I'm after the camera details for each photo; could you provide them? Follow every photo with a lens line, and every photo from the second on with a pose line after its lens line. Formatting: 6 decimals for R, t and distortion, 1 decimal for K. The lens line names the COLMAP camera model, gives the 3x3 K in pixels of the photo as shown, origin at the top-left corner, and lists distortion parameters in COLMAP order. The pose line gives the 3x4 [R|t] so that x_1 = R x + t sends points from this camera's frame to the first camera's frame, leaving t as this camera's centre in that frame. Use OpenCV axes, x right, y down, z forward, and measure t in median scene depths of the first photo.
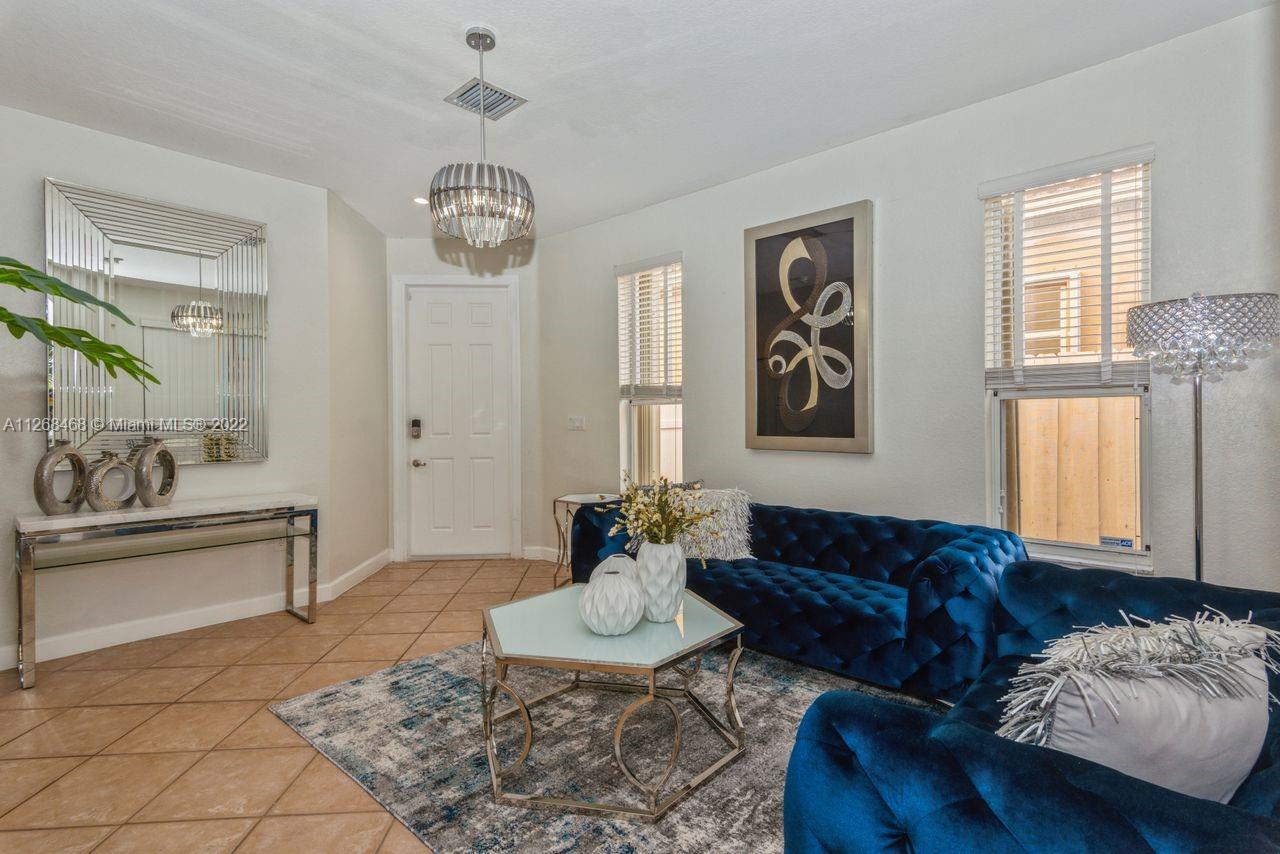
lens RADIAL K [[628.8, 0, 618.9], [0, 628.8, 409.6], [0, 0, 1]] dist [0.043508, -0.000214]
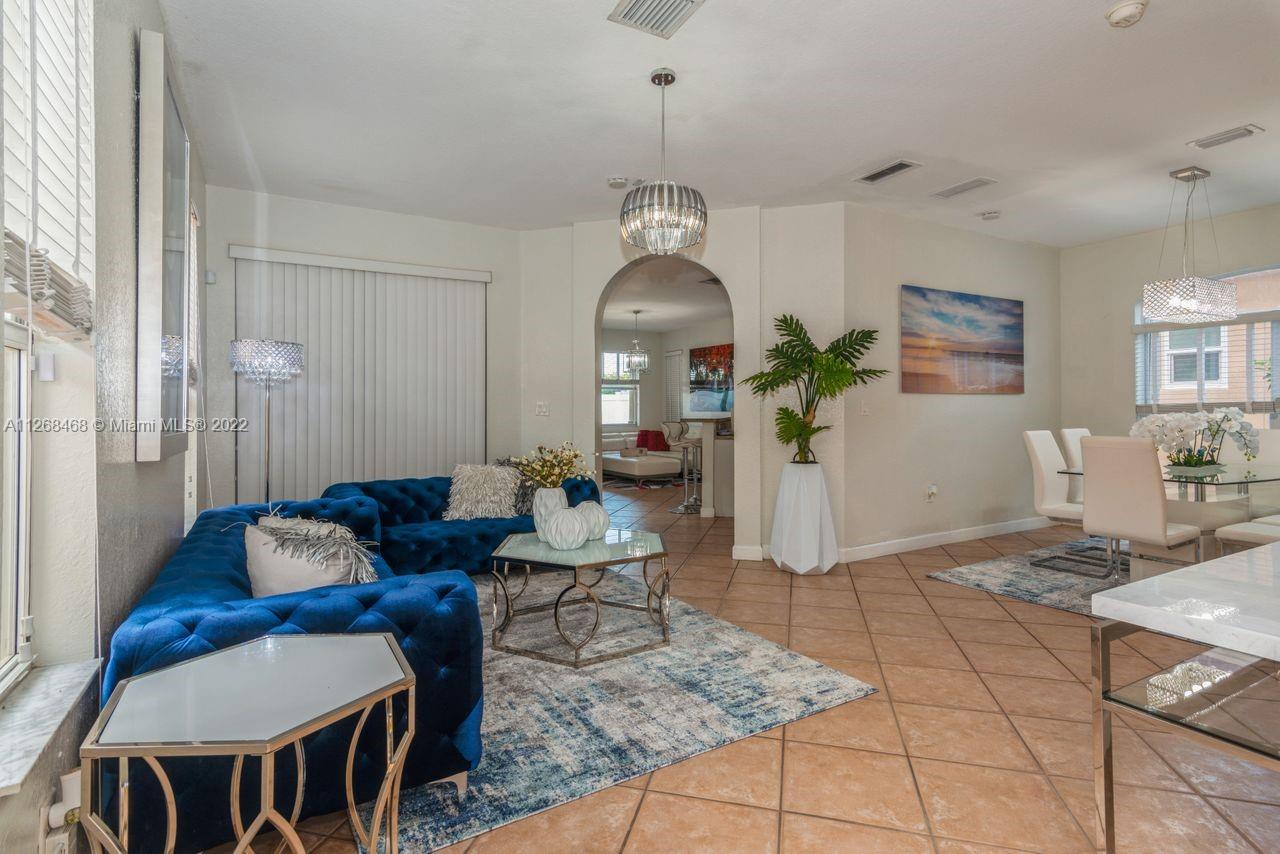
lens RADIAL K [[619.2, 0, 636.6], [0, 619.2, 413.5], [0, 0, 1]] dist [0.016368, -0.001028]
pose [[-0.962053, 0.008137, 0.272742, -0.338714], [0.004994, 0.999913, -0.012216, 0.036329], [-0.272818, -0.010391, -0.962010, 1.521756]]
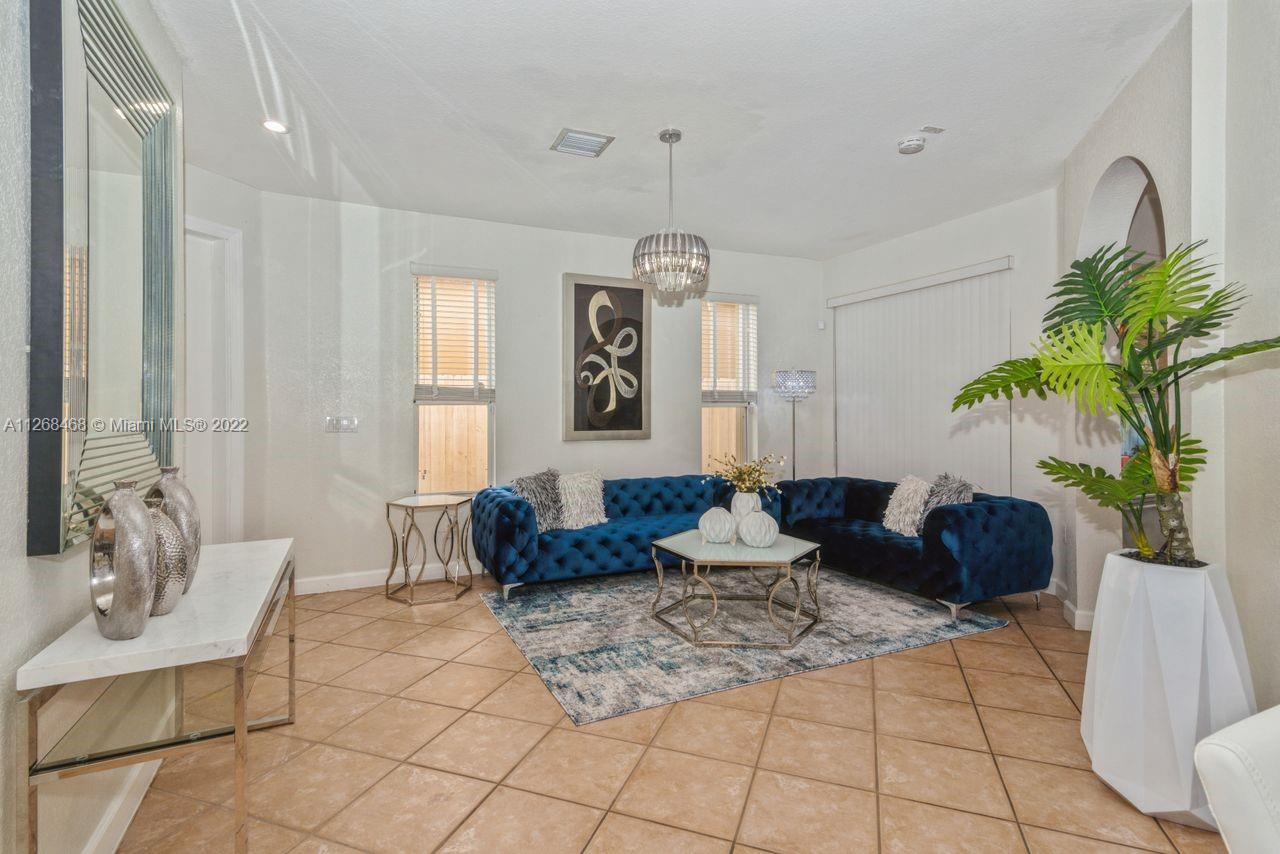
lens RADIAL K [[619.2, 0, 636.6], [0, 619.2, 413.5], [0, 0, 1]] dist [0.016368, -0.001028]
pose [[0.363151, -0.006704, 0.931706, -1.034182], [-0.007280, 0.999923, 0.010032, -0.010052], [-0.931702, -0.010426, 0.363075, 0.438709]]
